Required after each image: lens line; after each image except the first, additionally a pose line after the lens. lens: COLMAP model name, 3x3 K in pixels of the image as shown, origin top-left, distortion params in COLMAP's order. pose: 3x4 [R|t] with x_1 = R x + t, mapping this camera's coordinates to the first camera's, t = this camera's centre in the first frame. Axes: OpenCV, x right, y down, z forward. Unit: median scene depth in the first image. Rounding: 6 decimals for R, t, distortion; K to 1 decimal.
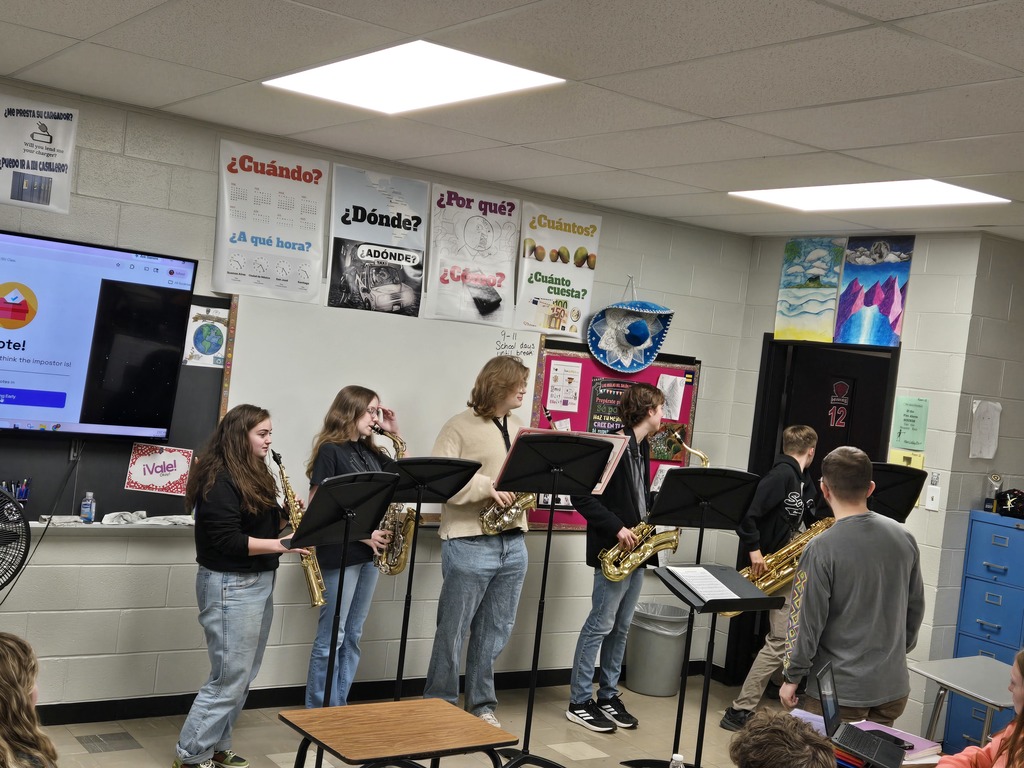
lens RADIAL K [[1252.0, 0, 514.0], [0, 1252.0, 398.3], [0, 0, 1]] dist [0.104216, 0.000000]
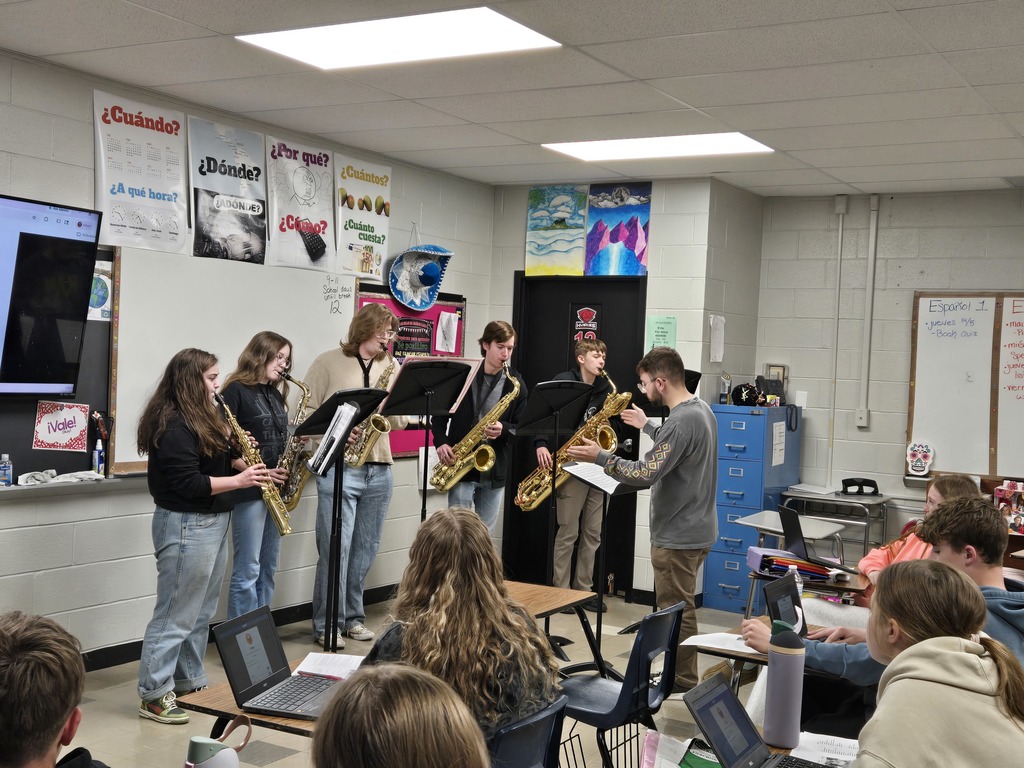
lens RADIAL K [[1252.0, 0, 518.4], [0, 1252.0, 389.9], [0, 0, 1]] dist [0.104216, 0.000000]
pose [[0.910902, -0.081394, 0.404514, -0.310414], [0.071271, 0.996653, 0.040050, 0.011840], [-0.406420, -0.007651, 0.913654, -0.041336]]
